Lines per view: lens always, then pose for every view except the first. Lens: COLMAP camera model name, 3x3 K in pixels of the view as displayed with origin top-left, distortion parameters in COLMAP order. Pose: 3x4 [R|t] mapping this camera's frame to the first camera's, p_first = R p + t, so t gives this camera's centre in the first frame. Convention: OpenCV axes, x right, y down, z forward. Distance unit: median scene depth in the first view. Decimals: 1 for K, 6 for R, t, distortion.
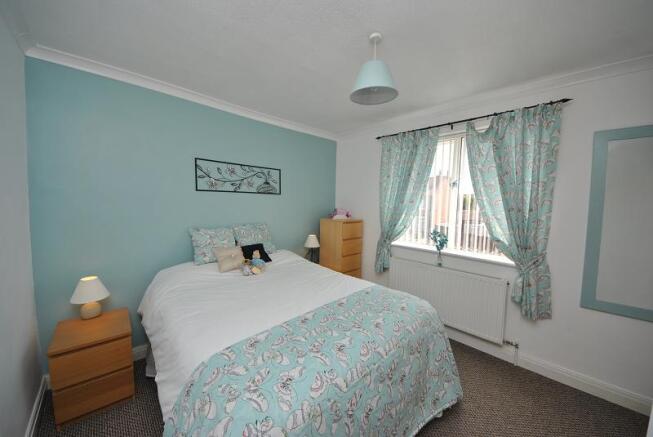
lens RADIAL K [[232.6, 0, 331.0], [0, 232.6, 215.6], [0, 0, 1]] dist [0.053141, -0.029873]
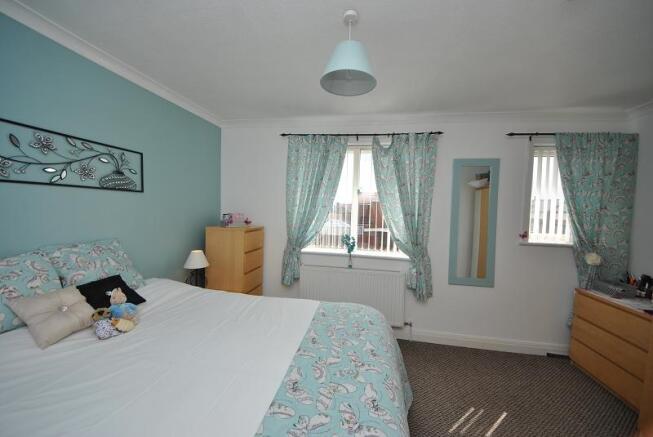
lens RADIAL K [[232.6, 0, 331.0], [0, 232.6, 215.6], [0, 0, 1]] dist [0.053141, -0.029873]
pose [[0.807959, -0.013211, 0.589091, -0.219287], [0.020591, 0.999771, -0.005821, -0.015014], [-0.588879, 0.016833, 0.808046, 0.203253]]
